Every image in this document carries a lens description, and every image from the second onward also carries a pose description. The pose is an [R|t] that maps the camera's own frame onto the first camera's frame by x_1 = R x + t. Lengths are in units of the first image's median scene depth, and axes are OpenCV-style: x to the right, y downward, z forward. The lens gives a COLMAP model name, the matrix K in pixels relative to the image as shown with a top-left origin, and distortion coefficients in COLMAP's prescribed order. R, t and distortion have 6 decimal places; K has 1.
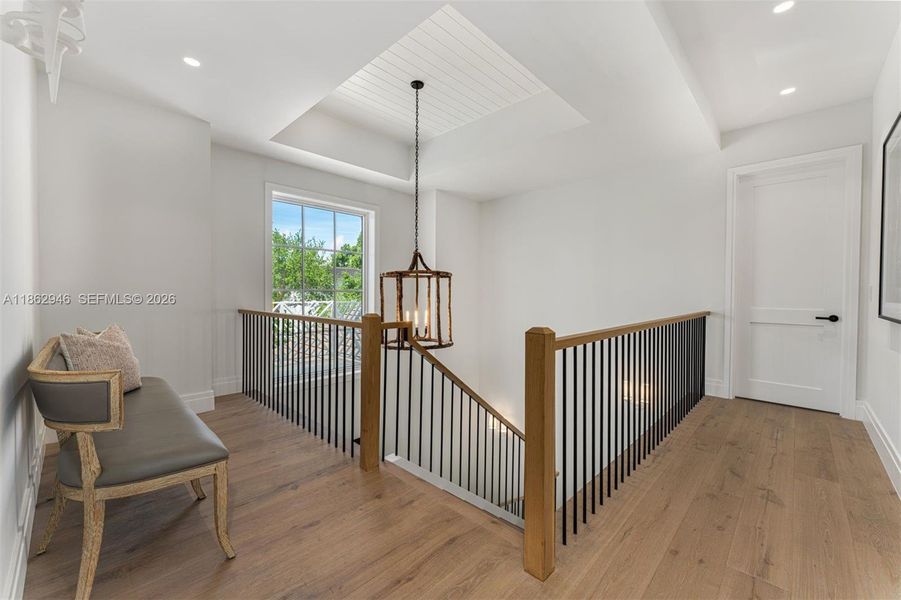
lens RADIAL K [[370.3, 0, 446.5], [0, 370.3, 299.7], [0, 0, 1]] dist [0.000780, 0.000005]
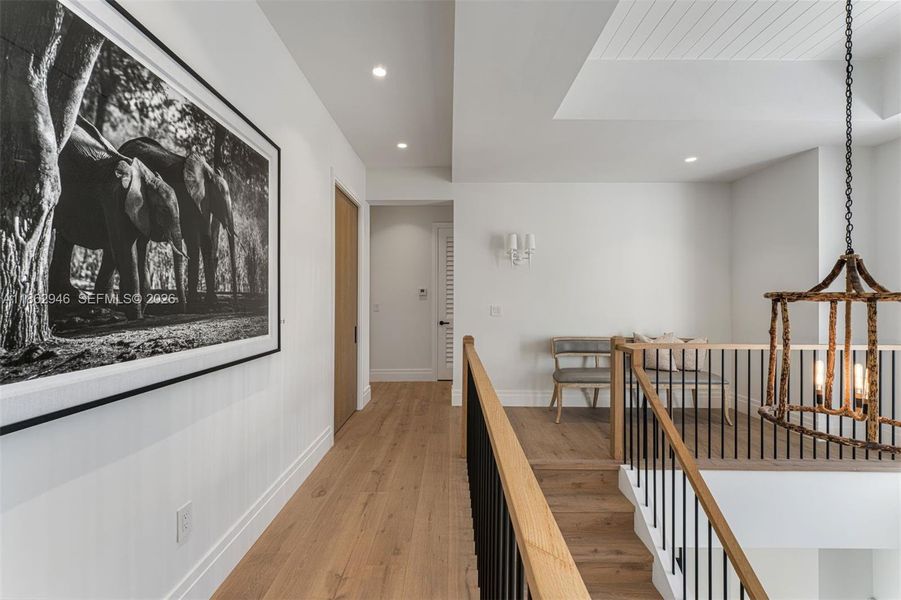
lens RADIAL K [[370.3, 0, 446.5], [0, 370.3, 299.7], [0, 0, 1]] dist [0.000780, 0.000005]
pose [[-0.727587, -0.006463, -0.685985, 1.291647], [-0.016366, 0.999835, 0.007938, -0.104239], [0.685820, 0.017002, -0.727572, 1.789099]]
